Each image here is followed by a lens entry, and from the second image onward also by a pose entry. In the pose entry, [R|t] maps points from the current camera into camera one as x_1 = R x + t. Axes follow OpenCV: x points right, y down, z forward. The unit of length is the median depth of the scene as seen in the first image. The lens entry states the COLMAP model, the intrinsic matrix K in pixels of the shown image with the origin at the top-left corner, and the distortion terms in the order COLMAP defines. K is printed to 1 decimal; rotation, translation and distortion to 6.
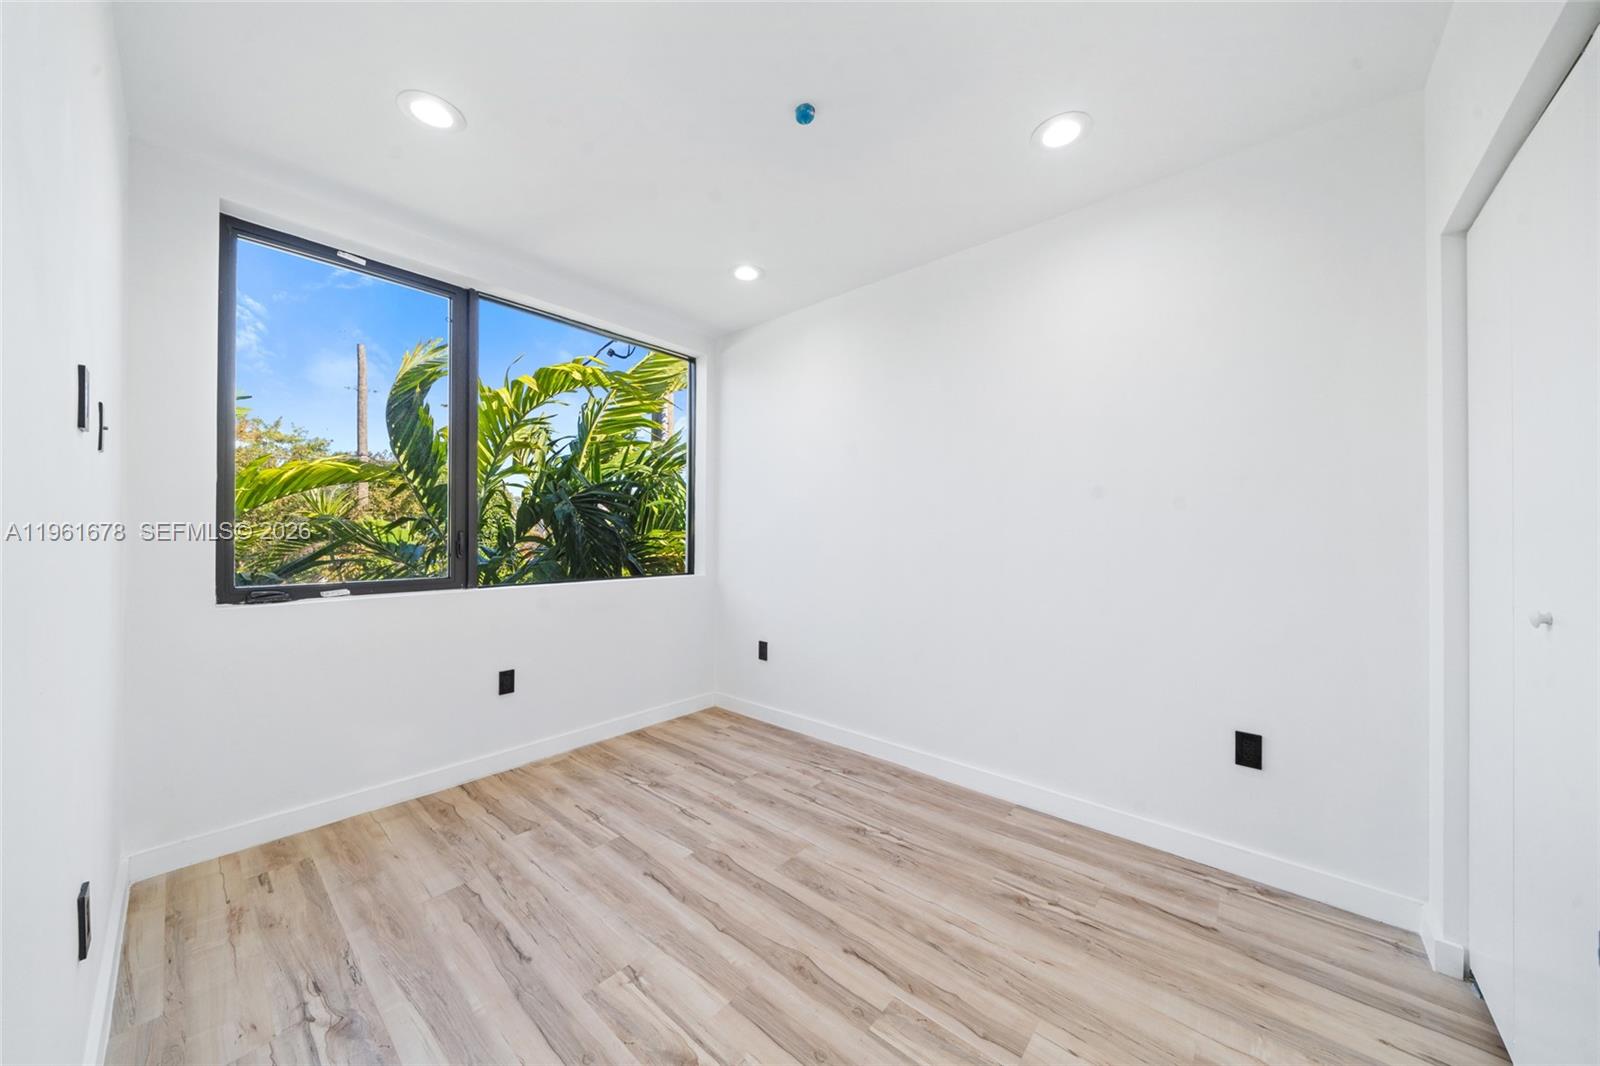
lens RADIAL K [[546.0, 0, 799.7], [0, 546.0, 533.9], [0, 0, 1]] dist [-0.001269, -0.000103]
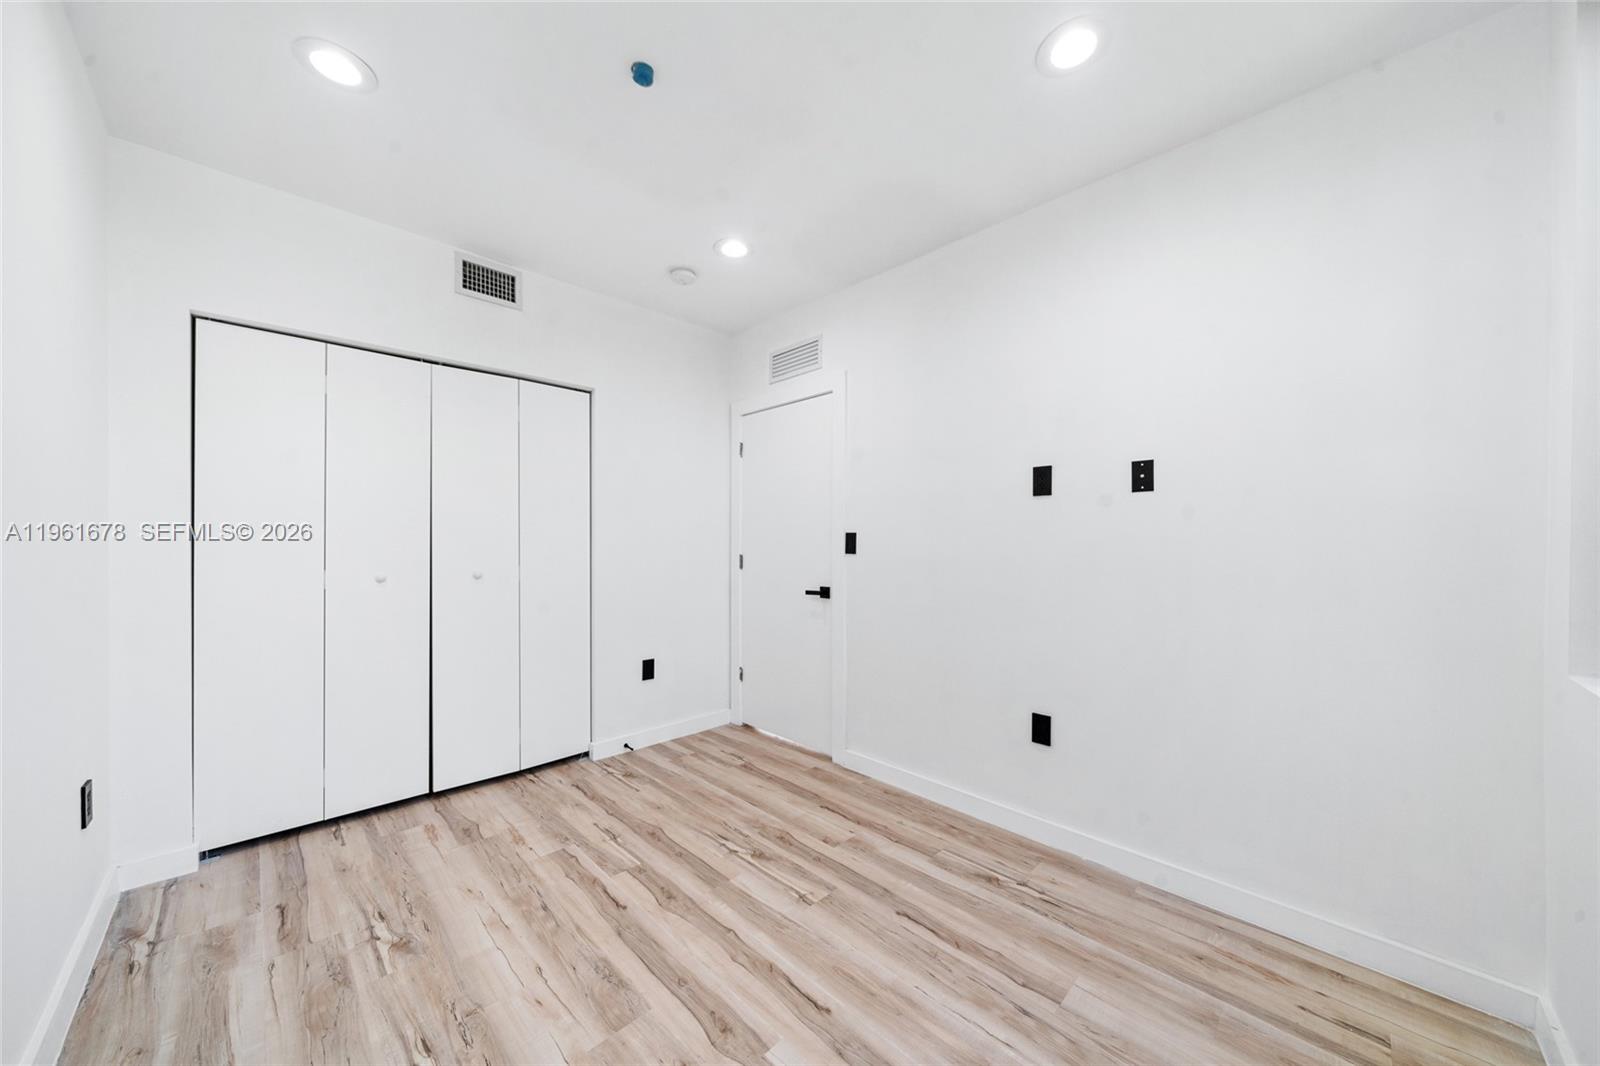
lens RADIAL K [[546.0, 0, 799.6], [0, 546.0, 536.5], [0, 0, 1]] dist [-0.001269, -0.000103]
pose [[-0.997087, -0.005704, 0.076059, -0.339898], [-0.006274, 0.999954, -0.007261, -0.003993], [-0.076014, -0.007717, -0.997077, 1.983805]]
